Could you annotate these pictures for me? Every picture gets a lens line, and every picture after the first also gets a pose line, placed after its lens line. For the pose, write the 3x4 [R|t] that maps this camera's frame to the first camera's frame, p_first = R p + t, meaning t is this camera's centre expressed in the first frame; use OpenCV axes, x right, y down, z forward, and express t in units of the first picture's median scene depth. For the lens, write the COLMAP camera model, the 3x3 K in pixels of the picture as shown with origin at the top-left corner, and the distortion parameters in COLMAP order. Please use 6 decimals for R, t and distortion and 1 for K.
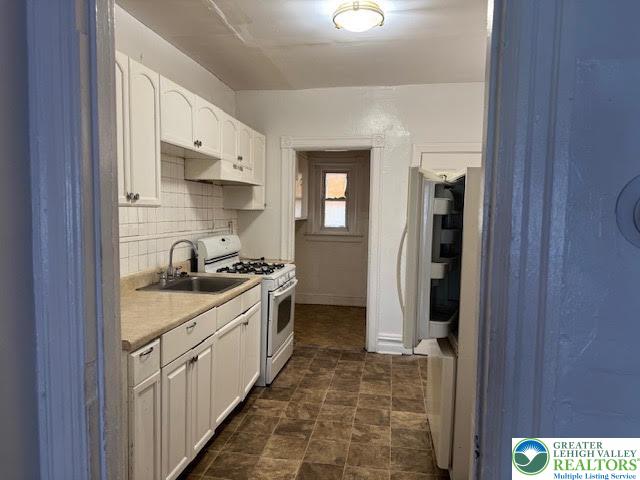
lens RADIAL K [[470.1, 0, 313.7], [0, 470.1, 238.2], [0, 0, 1]] dist [0.024819, -0.044538]
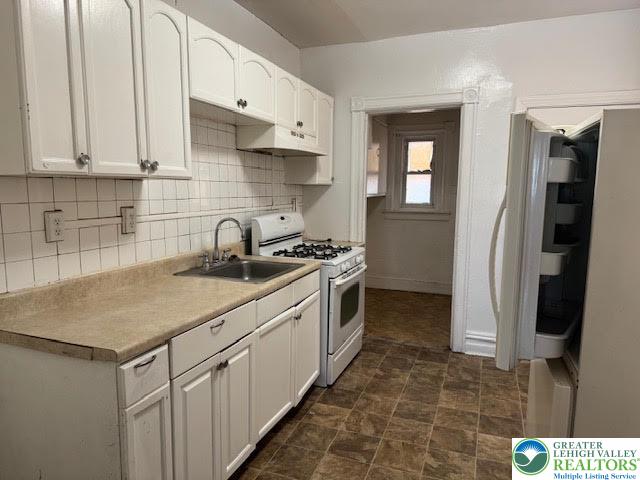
lens RADIAL K [[470.1, 0, 303.8], [0, 470.1, 244.3], [0, 0, 1]] dist [0.024819, -0.044538]
pose [[0.978651, 0.012612, -0.205144, 0.033862], [-0.000567, 0.998277, 0.058672, 0.000366], [0.205531, -0.057303, 0.976972, 0.171692]]
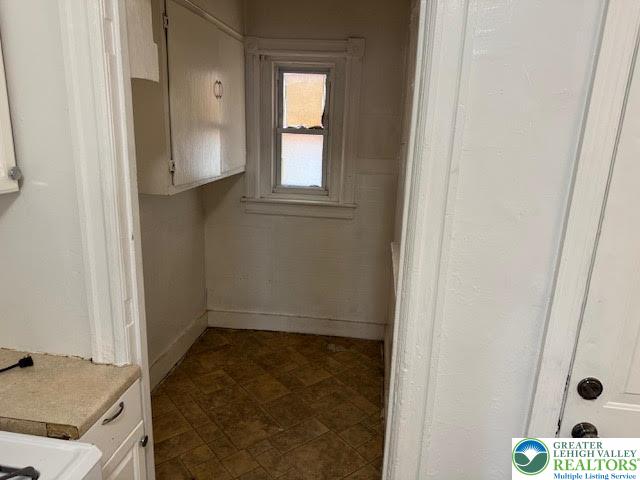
lens RADIAL K [[470.1, 0, 321.8], [0, 470.1, 246.8], [0, 0, 1]] dist [0.024819, -0.044538]
pose [[0.998749, 0.000903, 0.049992, 0.079529], [-0.010401, 0.981720, 0.190049, -0.108123], [-0.048906, -0.190331, 0.980501, 0.945568]]
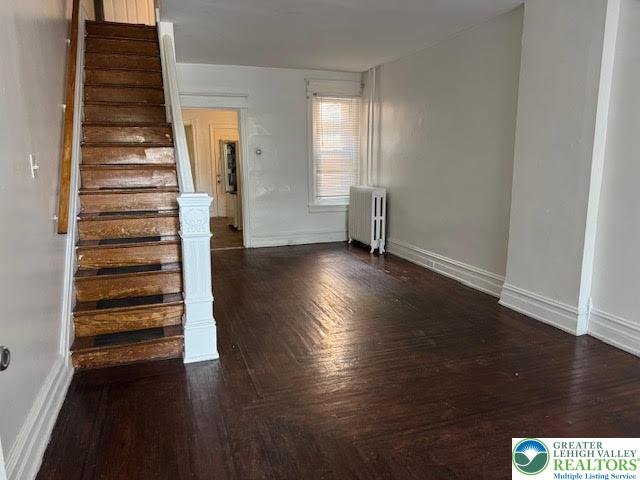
lens RADIAL K [[470.1, 0, 320.0], [0, 470.1, 239.2], [0, 0, 1]] dist [0.024819, -0.044538]
pose [[0.870933, -0.111867, 0.478500, -0.555876], [0.056702, 0.990117, 0.128270, 0.104438], [-0.488120, -0.084583, 0.868668, -1.505598]]
